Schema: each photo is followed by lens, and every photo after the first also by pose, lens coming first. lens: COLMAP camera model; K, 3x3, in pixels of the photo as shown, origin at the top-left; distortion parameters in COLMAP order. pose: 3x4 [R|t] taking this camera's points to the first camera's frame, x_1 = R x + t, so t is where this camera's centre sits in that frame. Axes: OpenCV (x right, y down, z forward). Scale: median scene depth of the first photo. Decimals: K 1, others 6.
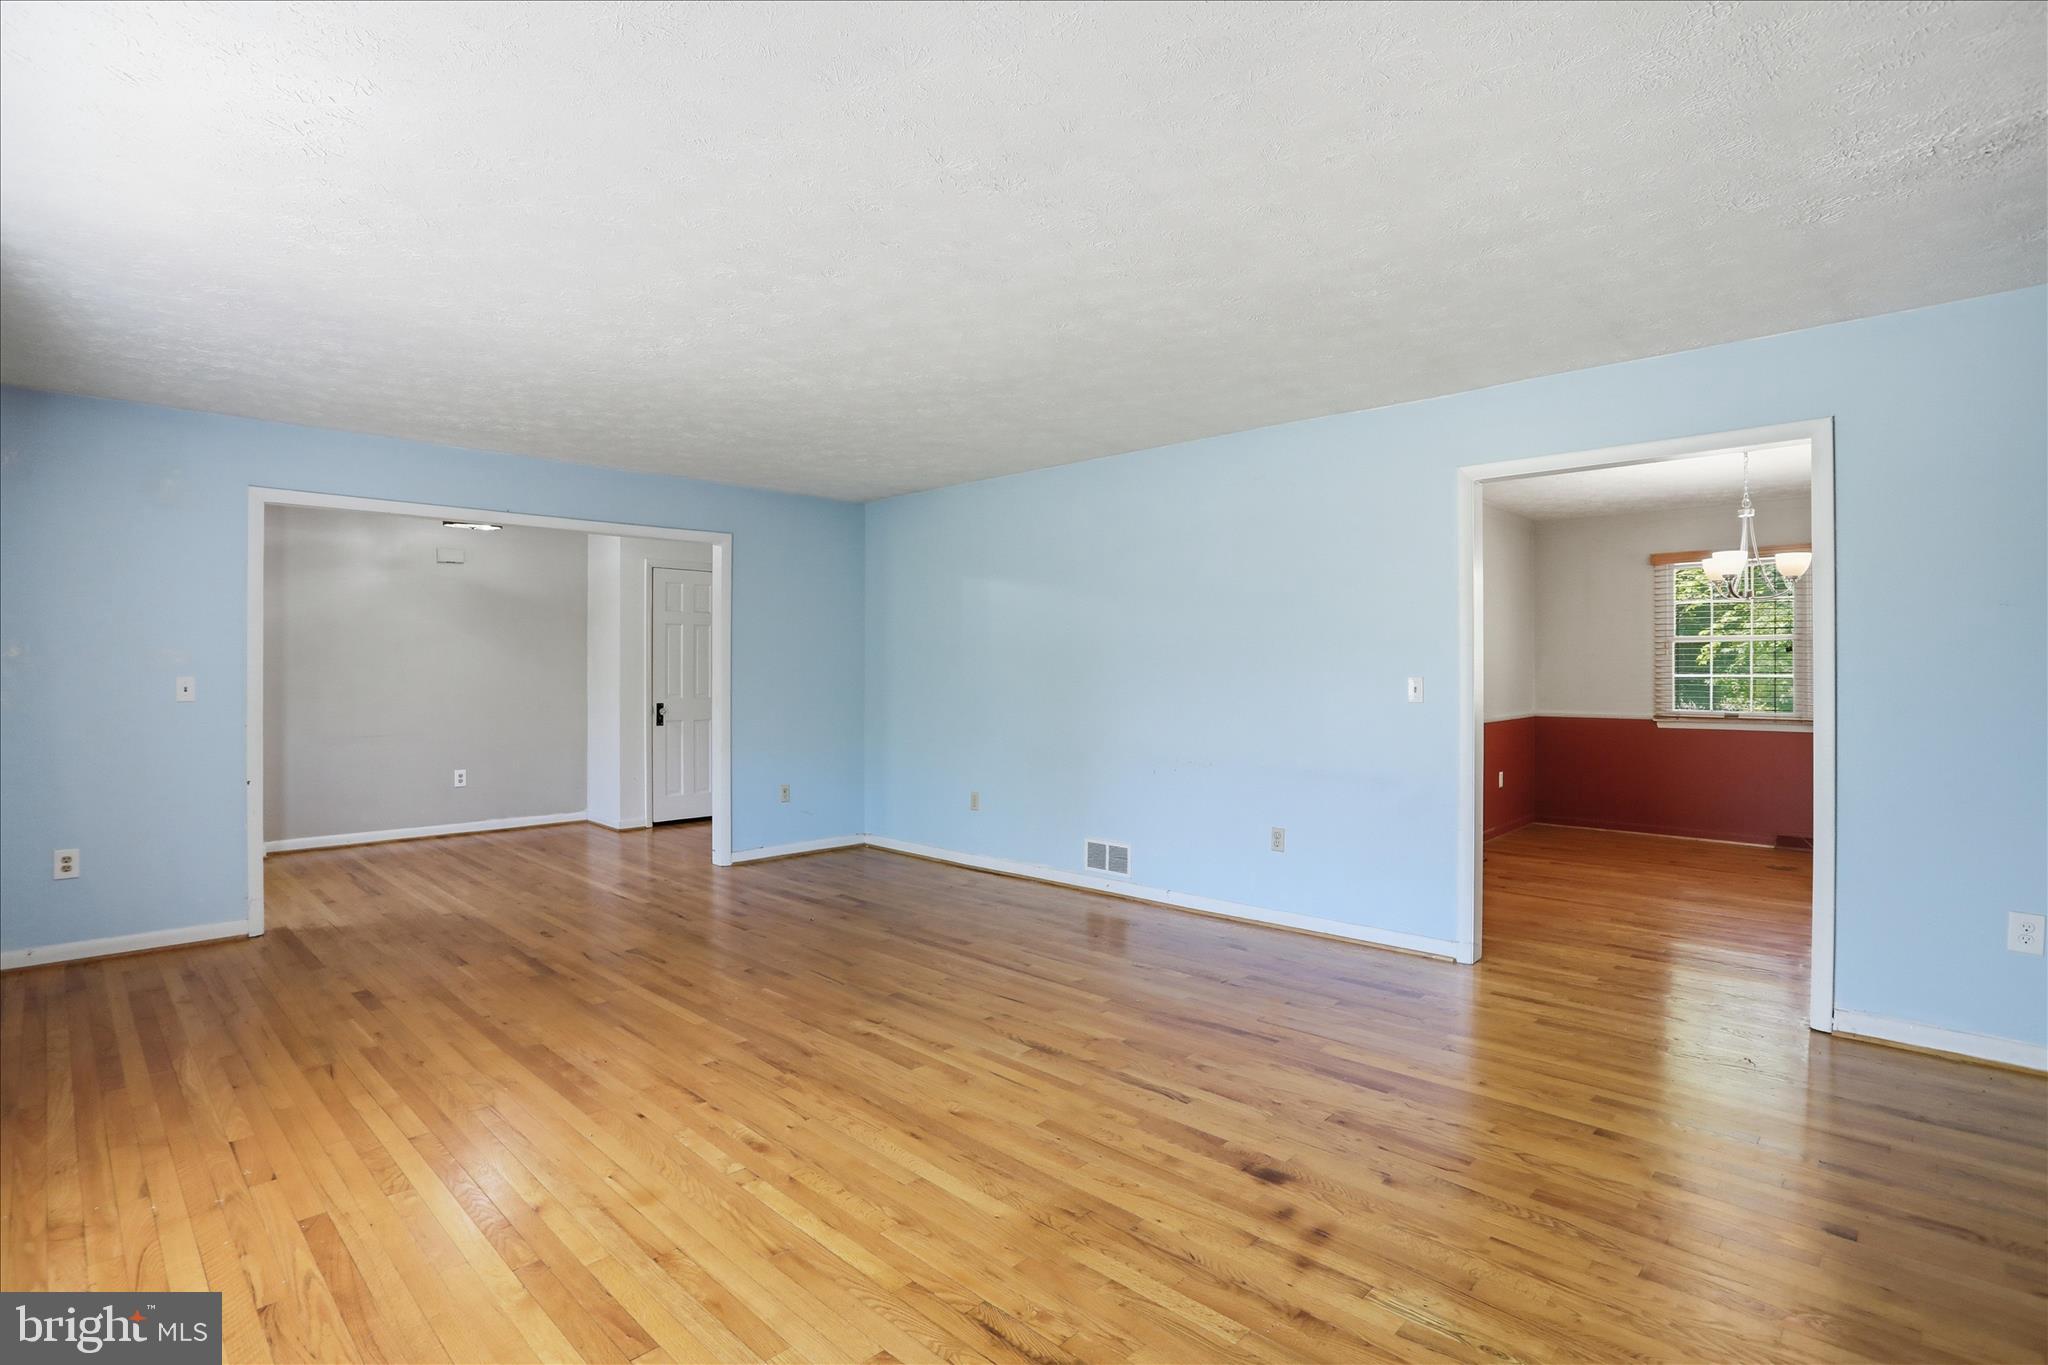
lens RADIAL K [[1009.8, 0, 1024.3], [0, 1009.8, 671.1], [0, 0, 1]] dist [-0.081946, 0.041052]
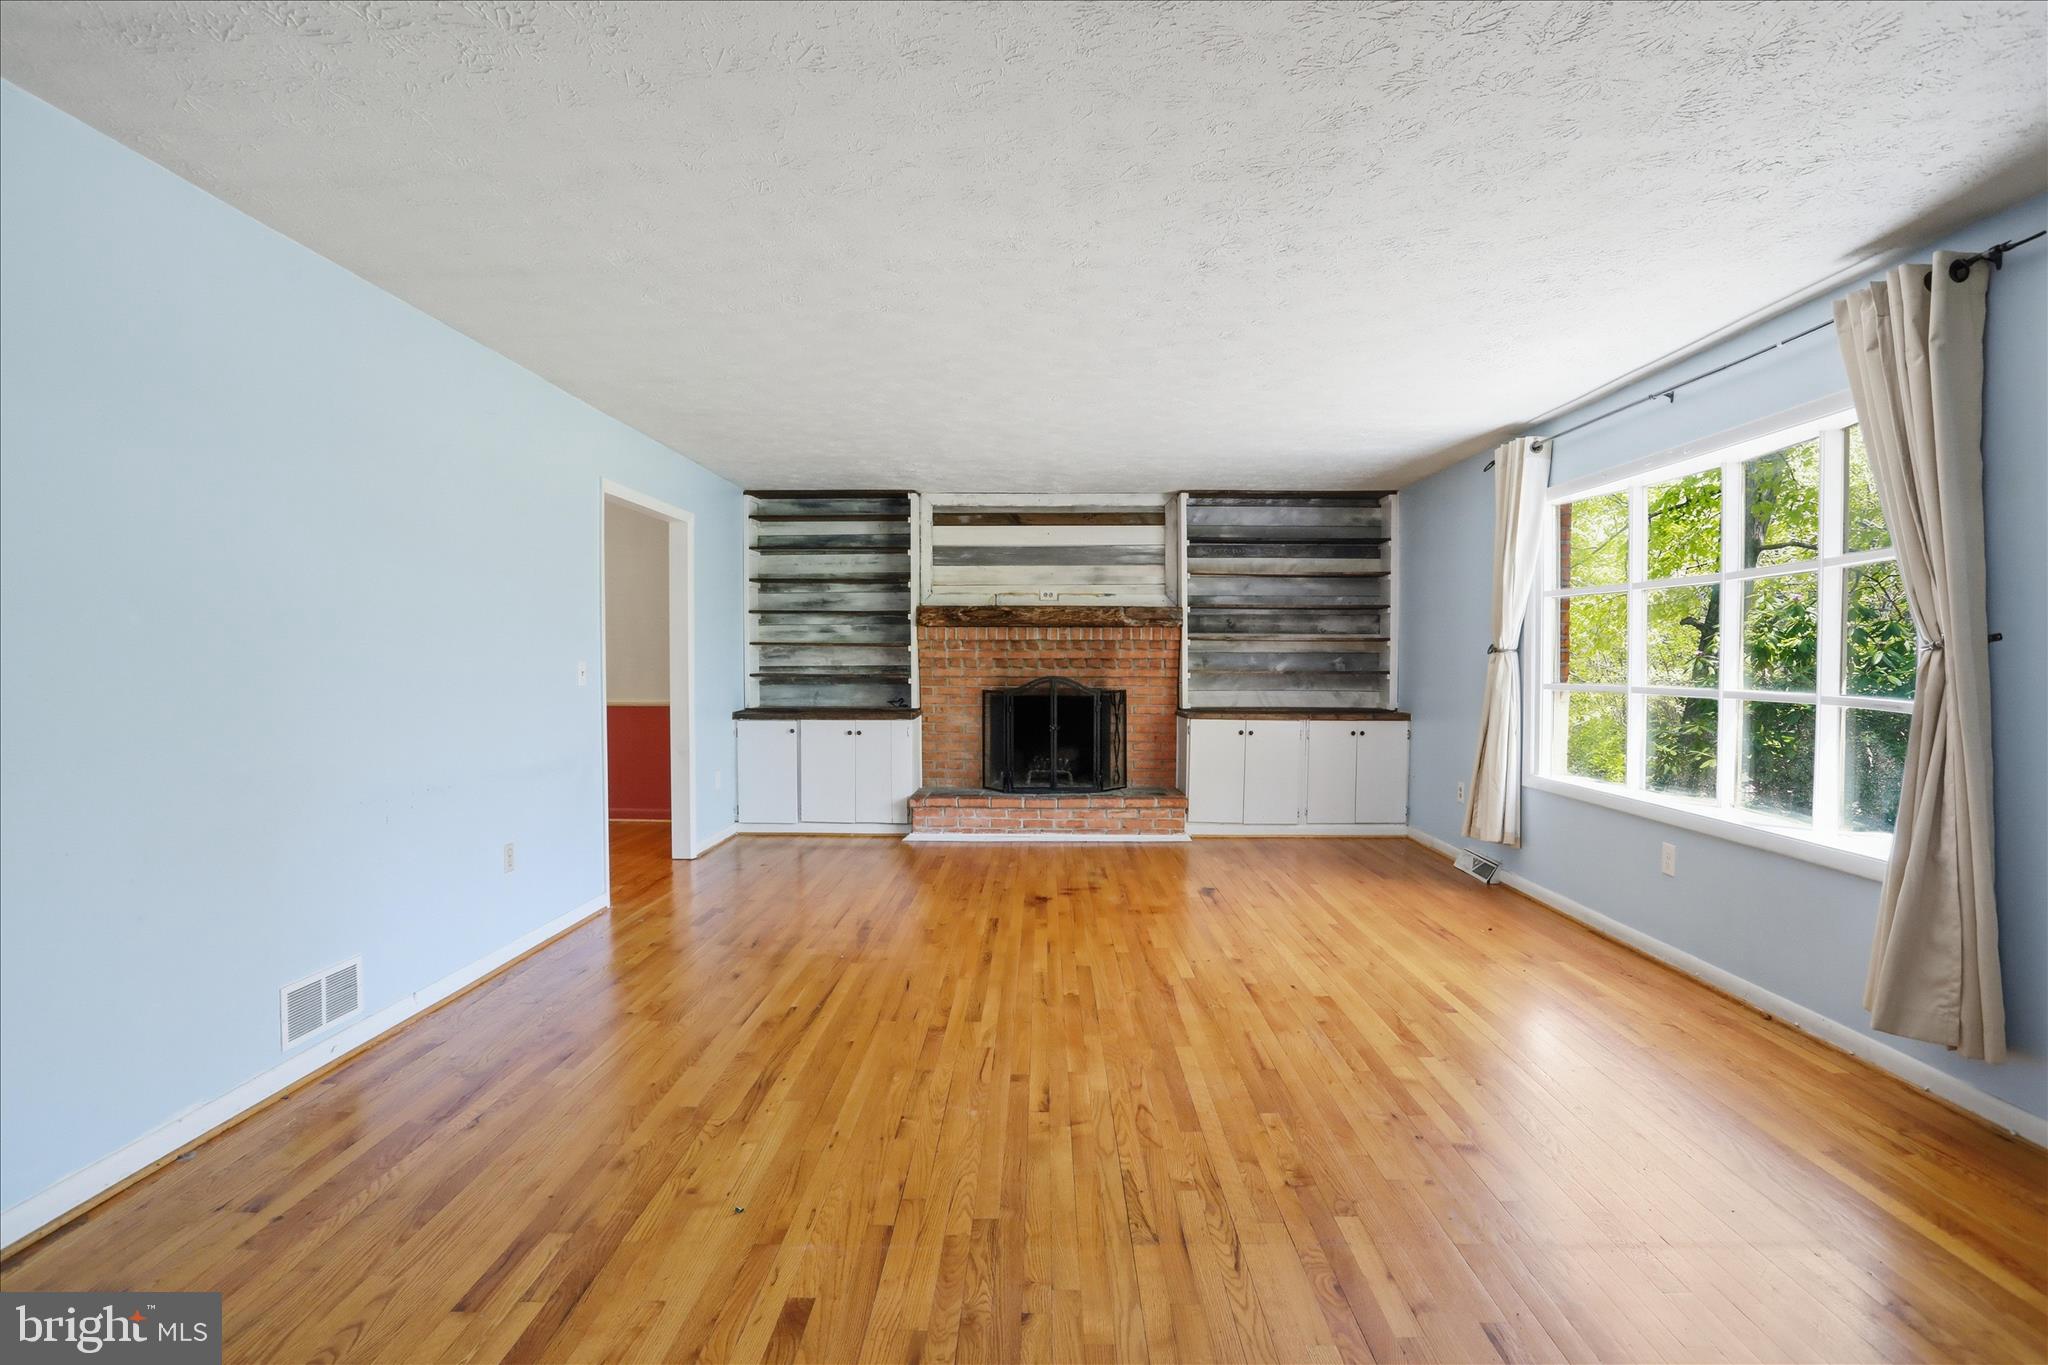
lens RADIAL K [[1066.4, 0, 1023.5], [0, 1066.4, 664.1], [0, 0, 1]] dist [-0.077410, 0.038544]
pose [[-0.690379, -0.004858, 0.723431, -0.669450], [0.002584, 0.999955, 0.009180, 0.002264], [-0.723443, 0.008206, -0.690335, 1.298652]]
